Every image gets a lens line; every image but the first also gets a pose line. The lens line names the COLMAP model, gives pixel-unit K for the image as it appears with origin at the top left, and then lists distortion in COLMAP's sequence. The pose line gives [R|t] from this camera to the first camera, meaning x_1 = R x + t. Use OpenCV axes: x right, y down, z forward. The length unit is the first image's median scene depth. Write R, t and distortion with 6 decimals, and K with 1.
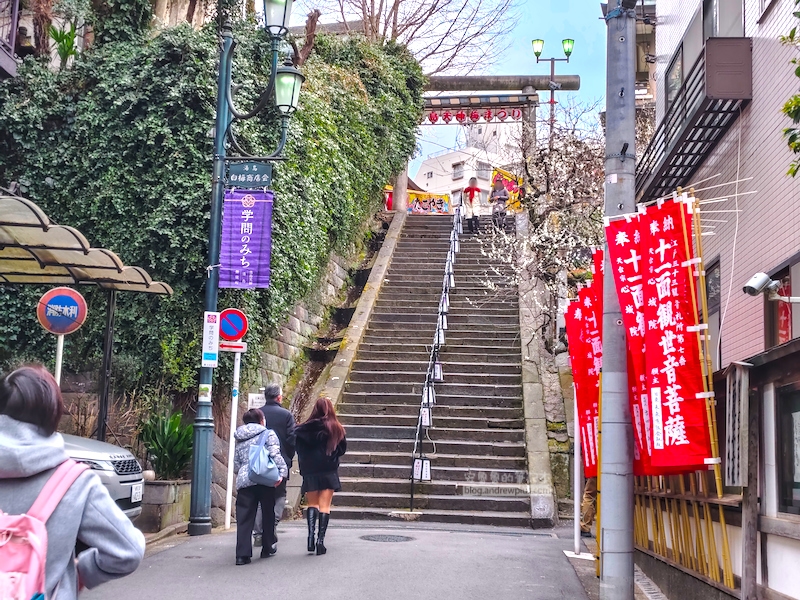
lens RADIAL K [[1328.4, 0, 400.0], [0, 1328.4, 300.0], [0, 0, 1]] dist [0.402970, 0.008193]
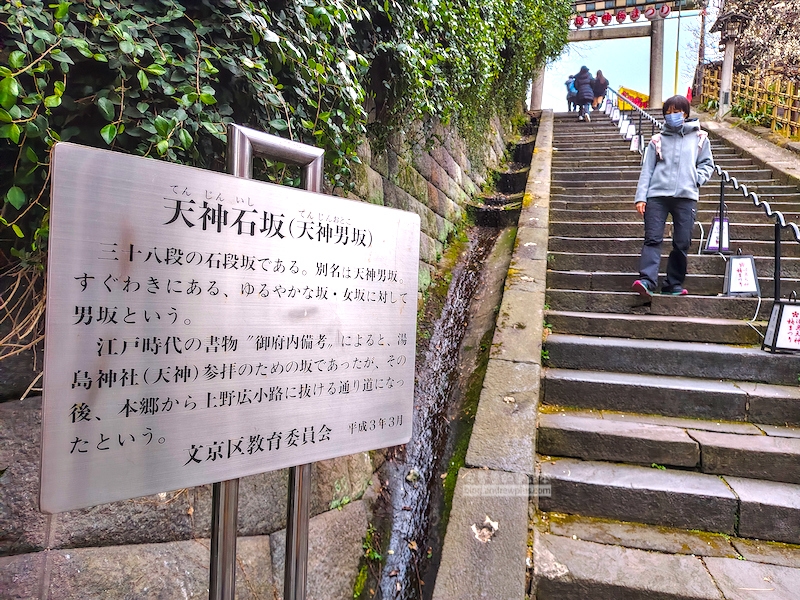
lens RADIAL K [[560.6, 0, 403.2], [0, 560.6, 302.5], [0, 0, 1]] dist [0.017231, -0.002757]
pose [[0.989909, 0.019250, -0.140391, -0.064473], [-0.004697, 0.994643, 0.103260, 0.056172], [0.141626, -0.101559, 0.984697, 0.723318]]
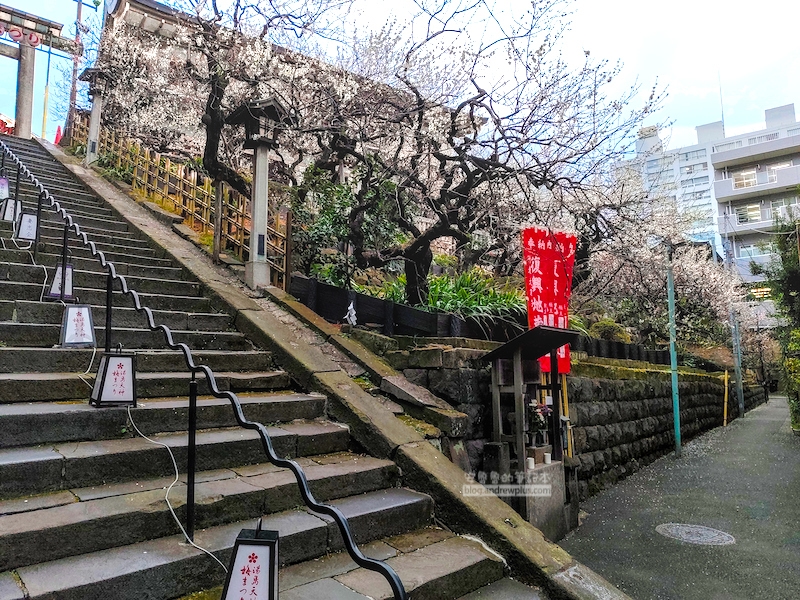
lens RADIAL K [[553.7, 0, 400.0], [0, 553.7, 300.0], [0, 0, 1]] dist [0.003986, 0.003136]
pose [[0.651661, 0.055556, 0.756473, -0.047039], [-0.065587, 0.997706, -0.016773, 0.054334], [-0.755669, -0.038684, 0.653810, 0.732518]]
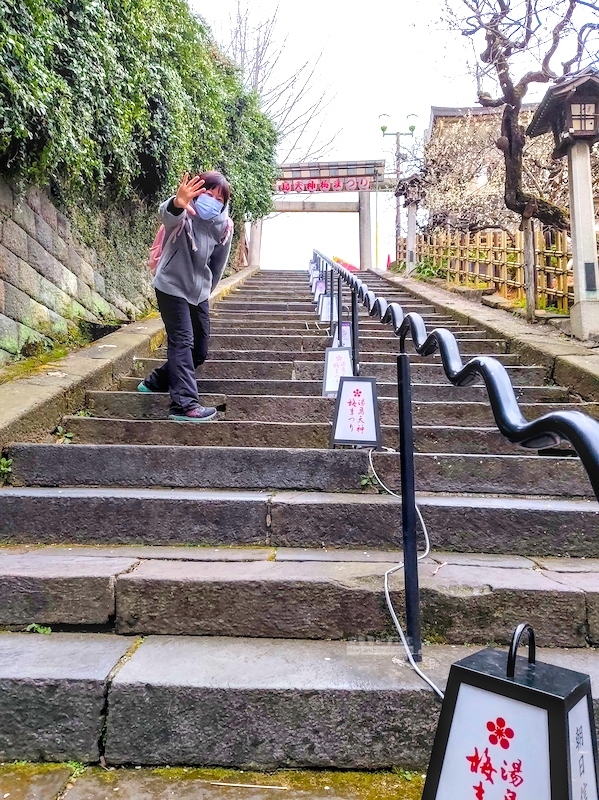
lens RADIAL K [[559.9, 0, 299.5], [0, 559.9, 400.0], [0, 0, 1]] dist [0.039753, -0.025875]
pose [[0.996478, 0.003764, 0.083775, -0.003500], [0.000631, 0.998627, -0.052375, 0.080716], [-0.083857, 0.052243, 0.995107, 0.778700]]
